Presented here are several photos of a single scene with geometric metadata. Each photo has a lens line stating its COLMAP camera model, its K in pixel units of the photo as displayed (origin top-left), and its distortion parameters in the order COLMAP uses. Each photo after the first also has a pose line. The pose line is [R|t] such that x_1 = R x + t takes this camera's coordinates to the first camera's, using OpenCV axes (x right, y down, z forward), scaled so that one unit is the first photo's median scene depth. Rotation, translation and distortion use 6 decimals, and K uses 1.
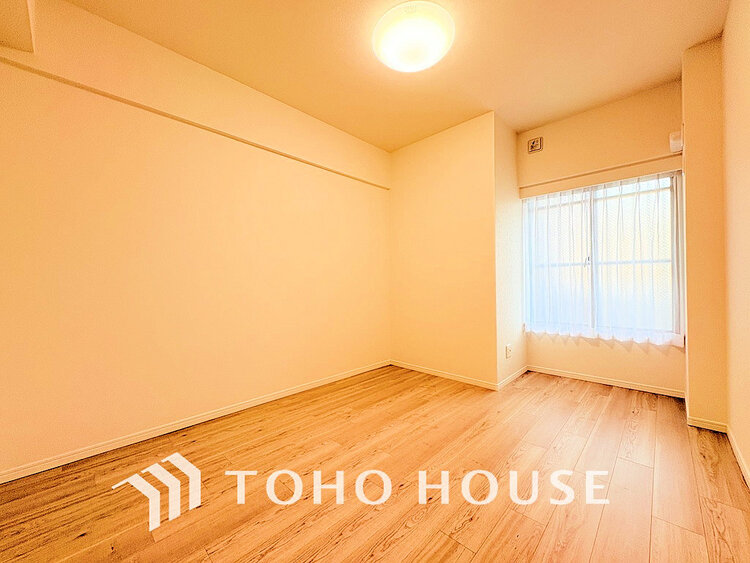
lens RADIAL K [[300.7, 0, 374.8], [0, 300.7, 282.7], [0, 0, 1]] dist [-0.000242, 0.000109]
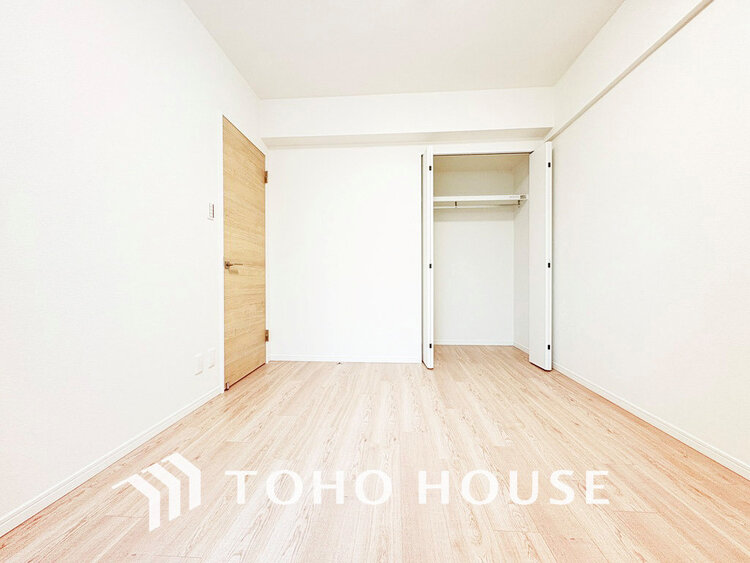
lens RADIAL K [[300.7, 0, 375.7], [0, 300.7, 278.3], [0, 0, 1]] dist [-0.000242, 0.000109]
pose [[-0.769446, 0.009143, -0.638647, 0.607160], [0.010291, 0.999945, 0.001917, 0.073622], [0.638629, -0.005098, -0.769498, 1.320956]]
